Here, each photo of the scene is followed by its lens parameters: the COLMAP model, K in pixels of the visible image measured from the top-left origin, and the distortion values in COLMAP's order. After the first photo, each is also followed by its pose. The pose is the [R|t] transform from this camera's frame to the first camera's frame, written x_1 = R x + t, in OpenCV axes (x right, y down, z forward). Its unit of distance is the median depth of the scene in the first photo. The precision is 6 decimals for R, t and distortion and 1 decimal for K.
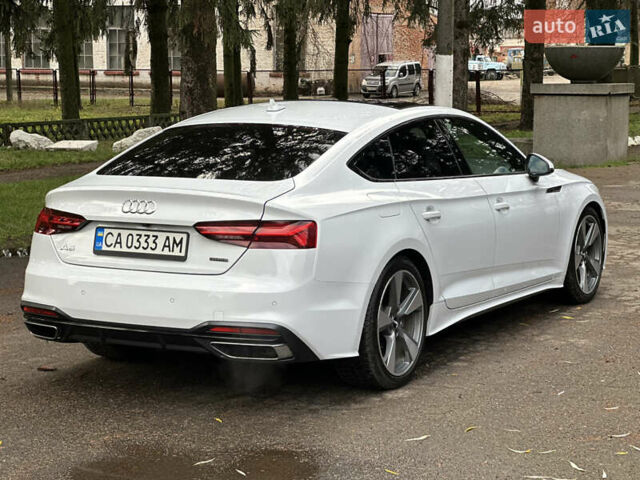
lens RADIAL K [[1444.3, 0, 318.7], [0, 1444.3, 237.7], [0, 0, 1]] dist [0.215351, 0.000000]
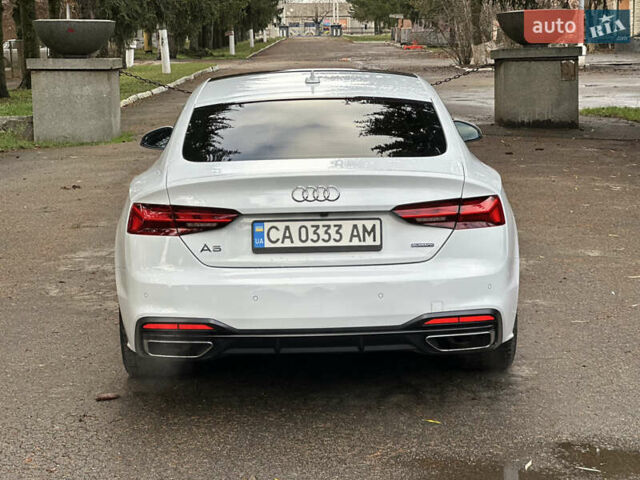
lens RADIAL K [[1444.3, 0, 319.9], [0, 1444.3, 242.6], [0, 0, 1]] dist [0.215351, 0.000000]
pose [[0.865397, -0.084676, 0.493881, -0.553437], [0.075852, 0.996398, 0.037922, -0.024854], [-0.495313, 0.004644, 0.868702, 0.239436]]
